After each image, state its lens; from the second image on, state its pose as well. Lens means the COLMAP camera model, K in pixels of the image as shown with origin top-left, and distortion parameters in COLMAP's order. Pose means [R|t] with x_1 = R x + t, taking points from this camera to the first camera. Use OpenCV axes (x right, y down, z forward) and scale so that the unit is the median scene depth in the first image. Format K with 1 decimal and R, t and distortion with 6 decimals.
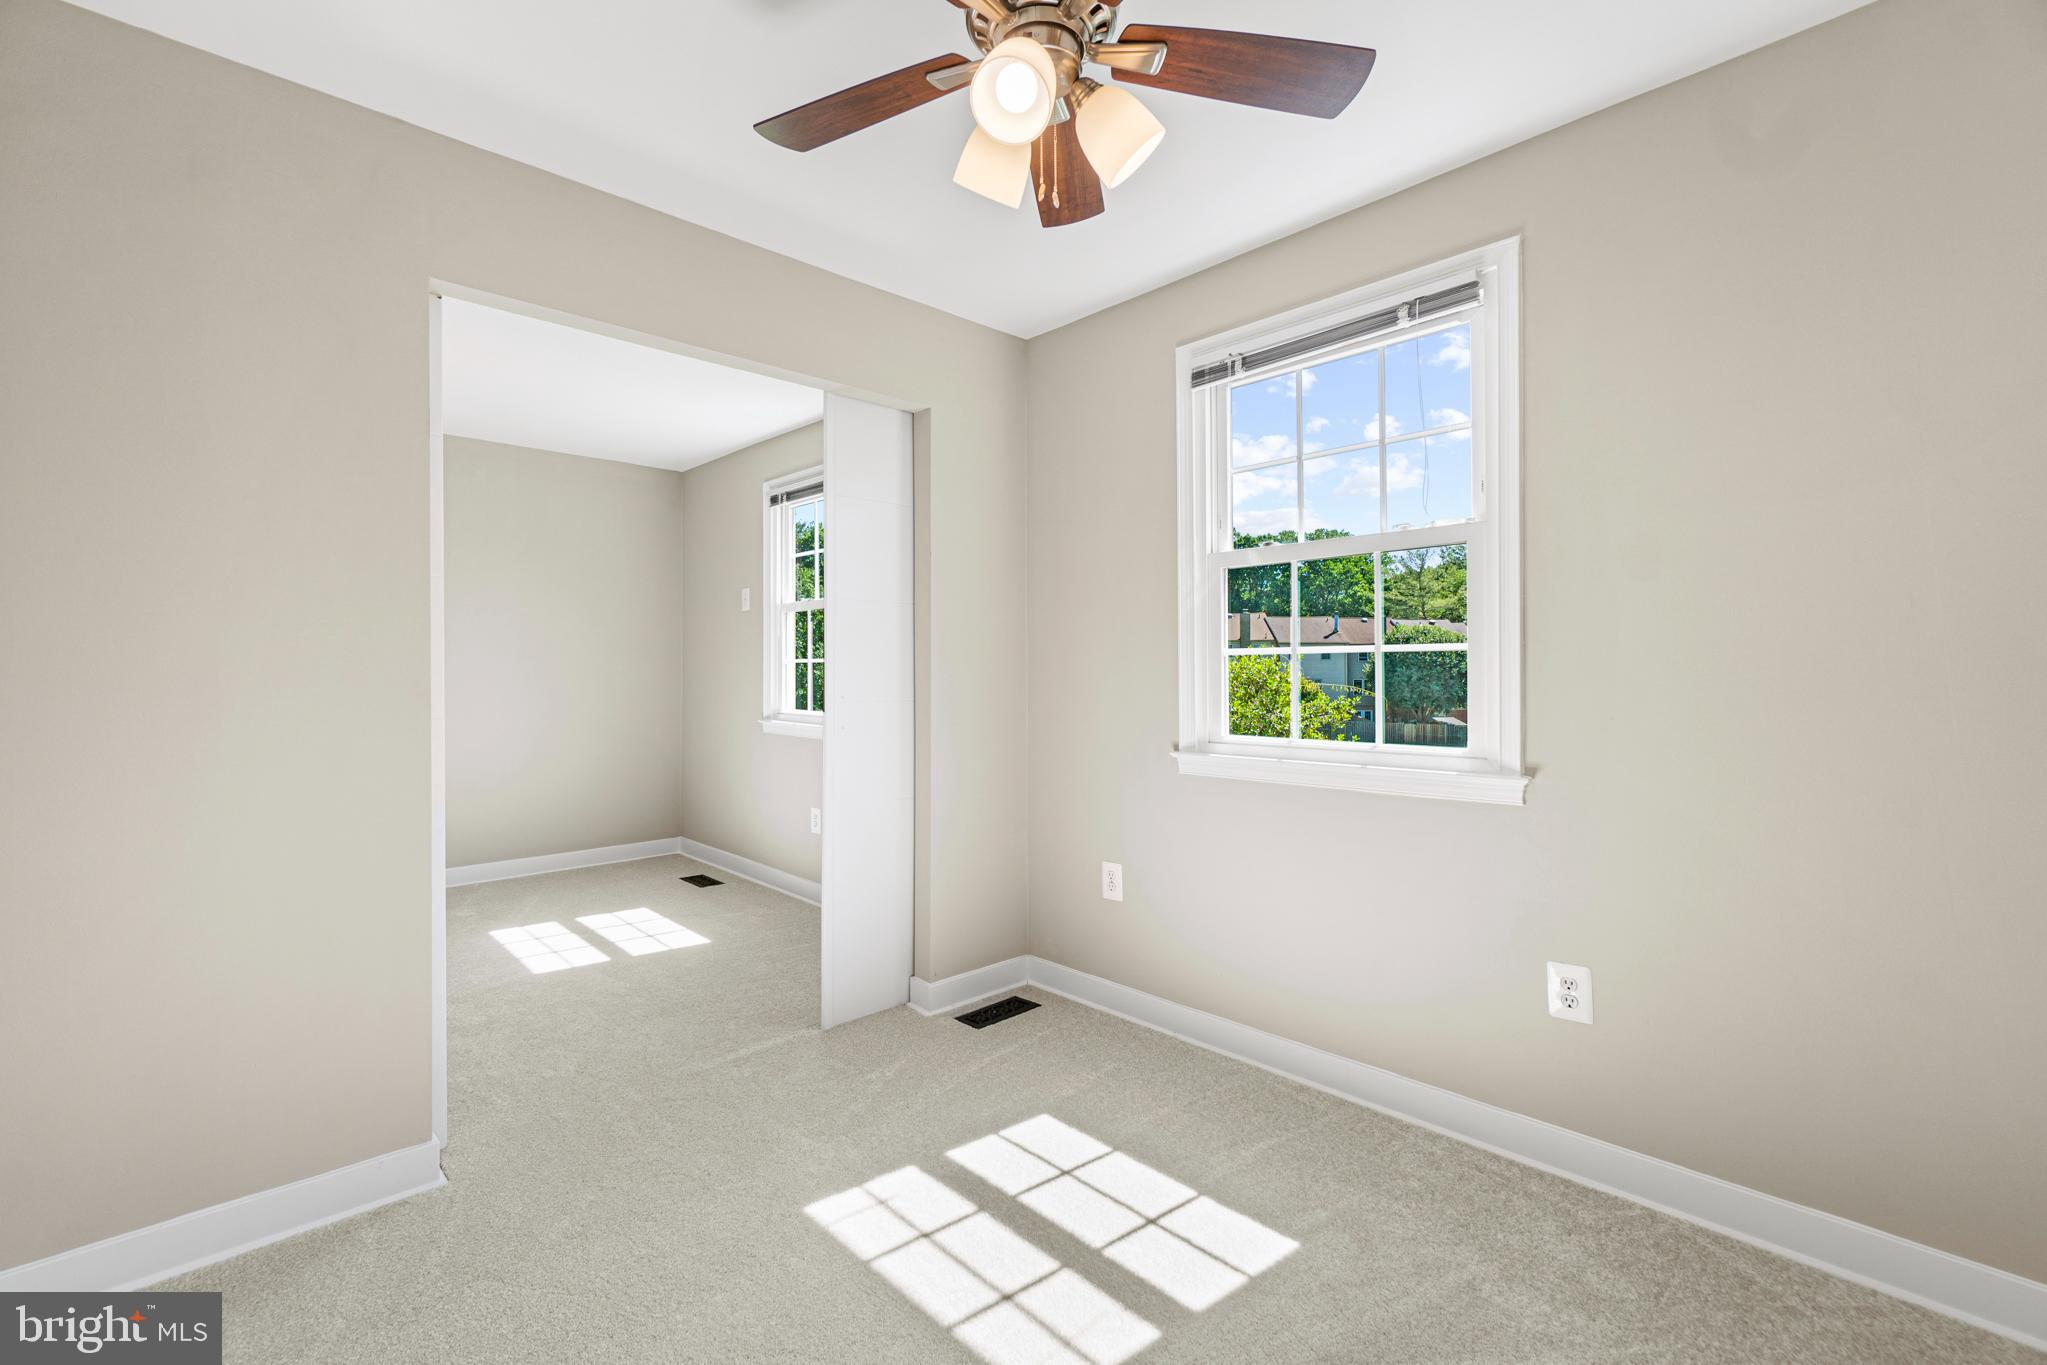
lens RADIAL K [[888.5, 0, 1035.3], [0, 888.5, 677.9], [0, 0, 1]] dist [-0.004888, 0.003278]
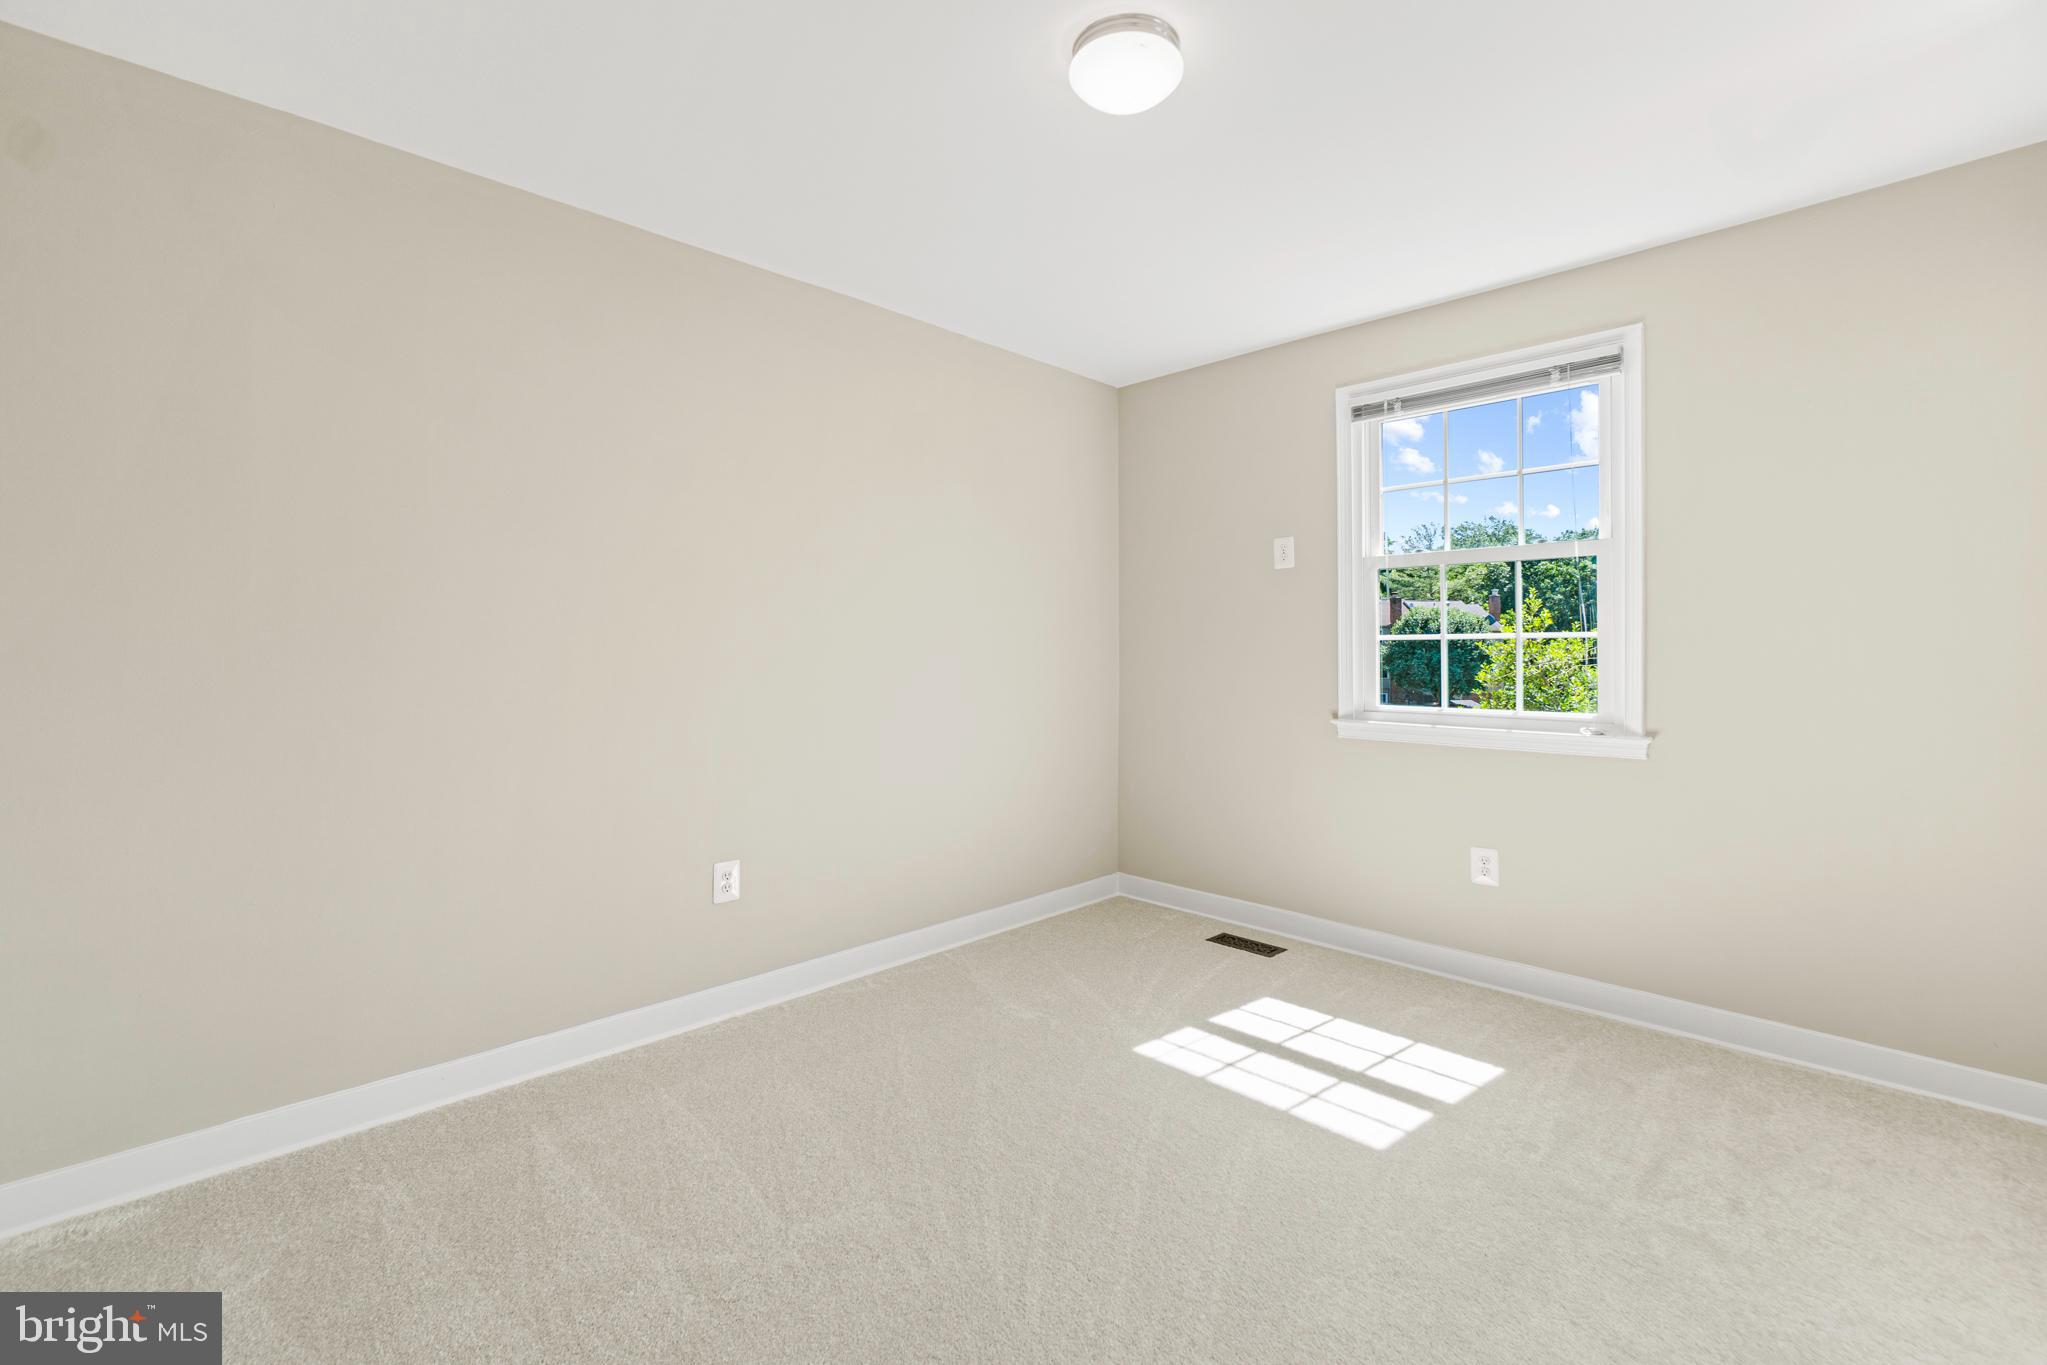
lens RADIAL K [[888.5, 0, 1010.9], [0, 888.5, 677.5], [0, 0, 1]] dist [-0.004888, 0.003278]
pose [[0.999999, 0.000258, -0.001245, -0.358507], [-0.000226, 0.999681, 0.025241, -0.006991], [0.001251, -0.025241, 0.999681, -0.282123]]
